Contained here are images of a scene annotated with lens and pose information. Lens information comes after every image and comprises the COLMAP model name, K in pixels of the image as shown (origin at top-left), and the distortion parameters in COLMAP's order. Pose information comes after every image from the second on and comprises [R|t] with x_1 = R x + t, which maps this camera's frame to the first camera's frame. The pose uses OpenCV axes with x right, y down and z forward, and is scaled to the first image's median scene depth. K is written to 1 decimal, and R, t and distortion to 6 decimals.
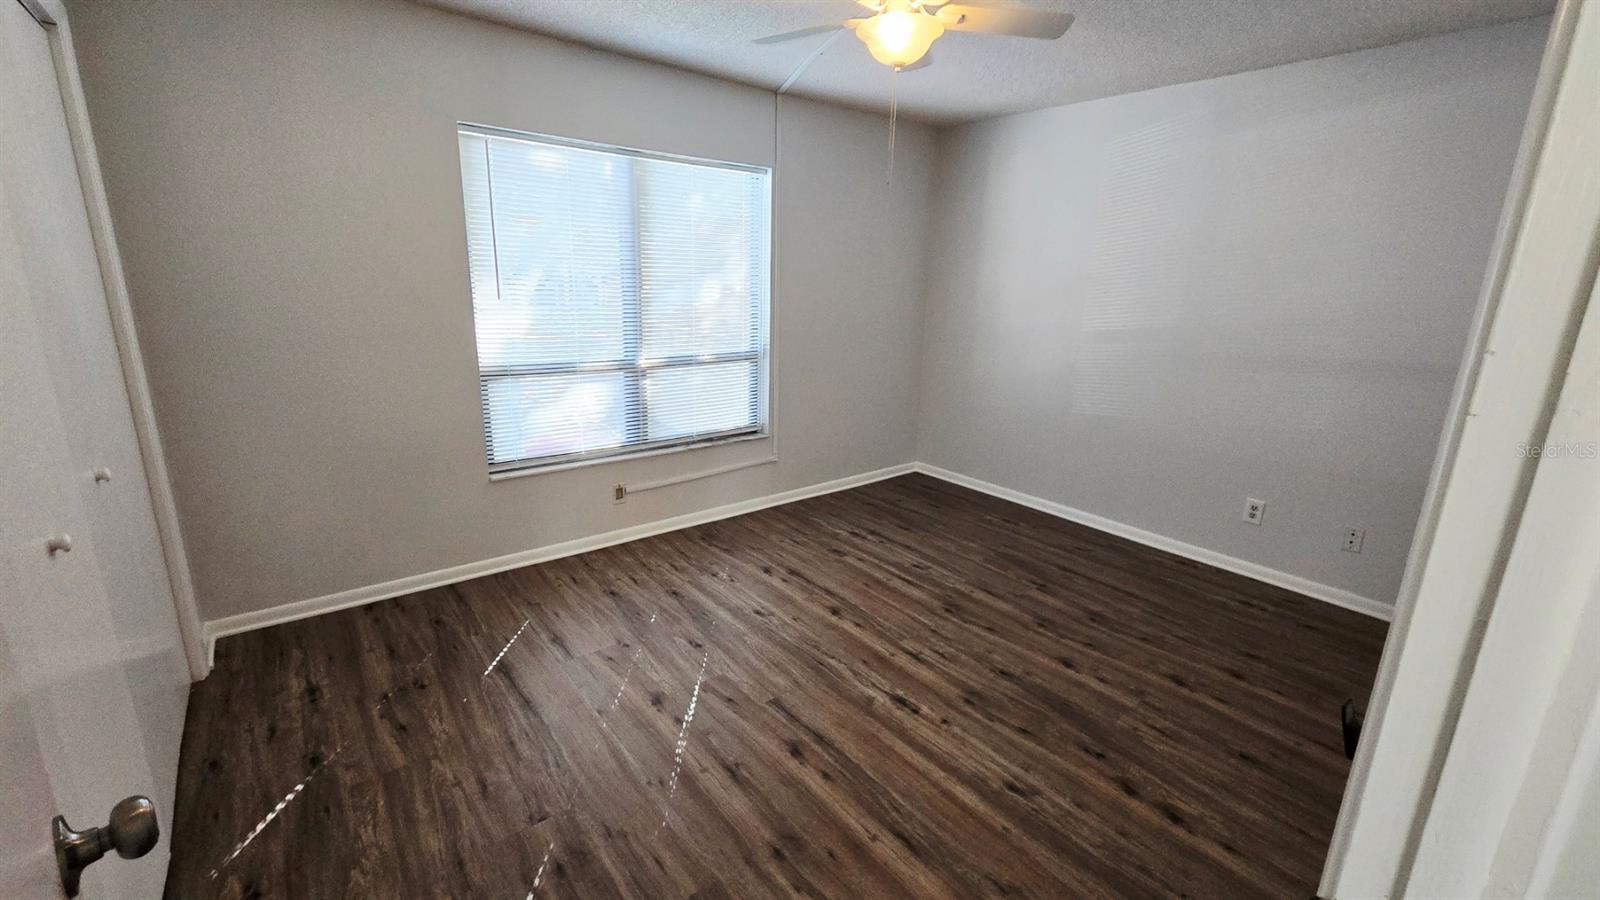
lens RADIAL K [[658.8, 0, 801.6], [0, 658.8, 450.2], [0, 0, 1]] dist [0.002080, 0.000122]
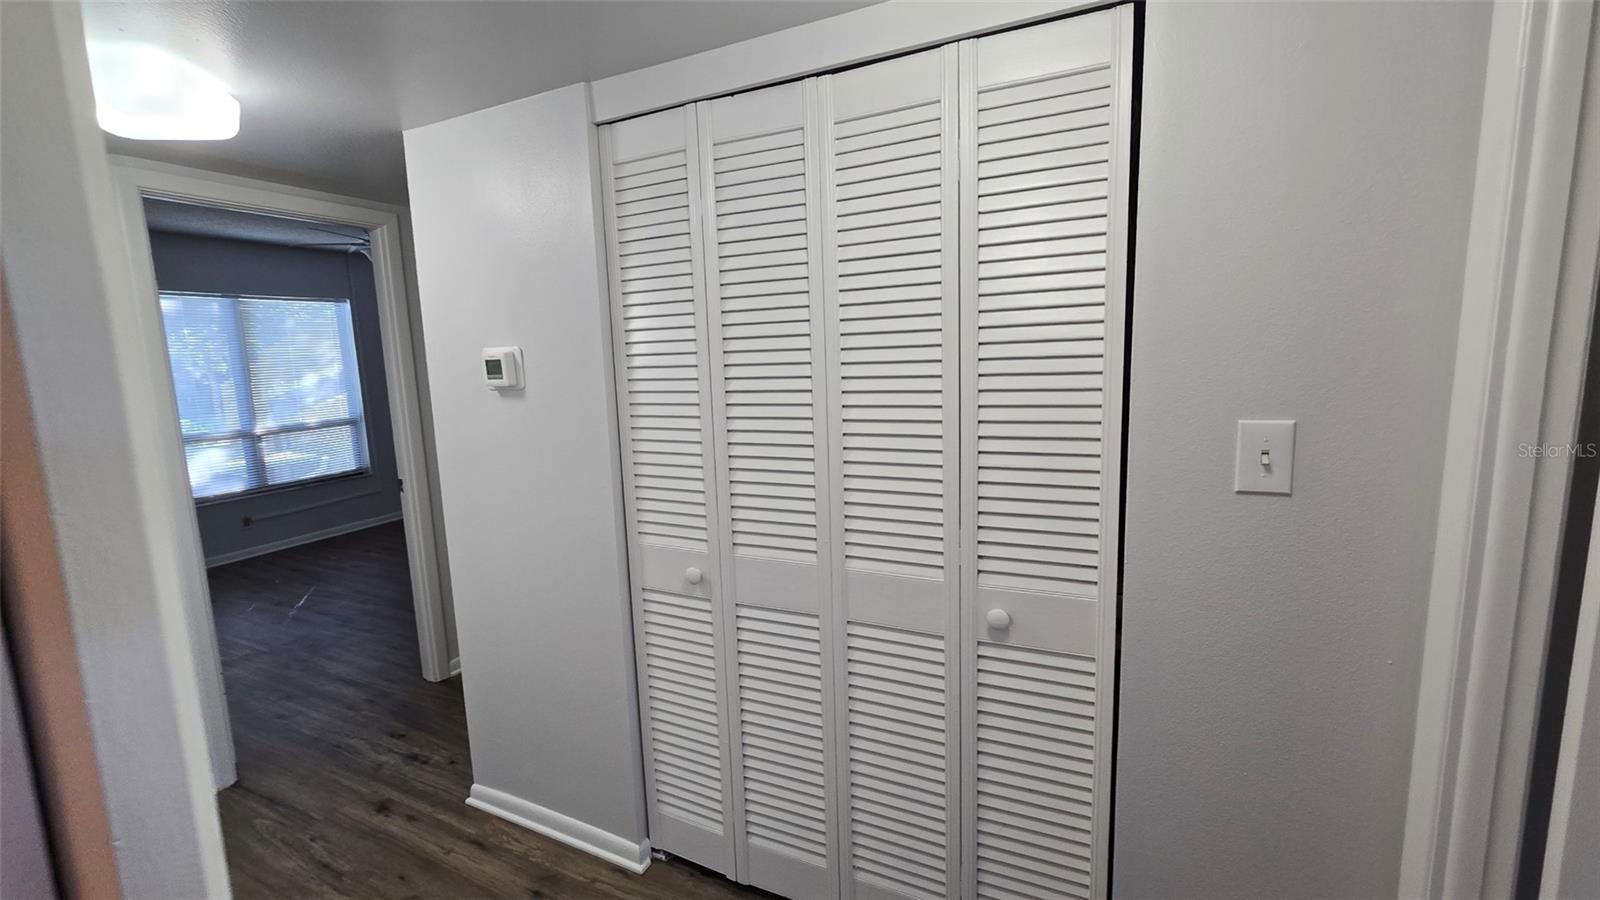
lens RADIAL K [[658.8, 0, 799.9], [0, 658.8, 451.4], [0, 0, 1]] dist [0.002080, 0.000122]
pose [[0.903517, -0.111244, 0.413861, 0.217896], [0.153885, 0.985531, -0.071047, 0.187822], [-0.399970, 0.127879, 0.907563, -0.745547]]
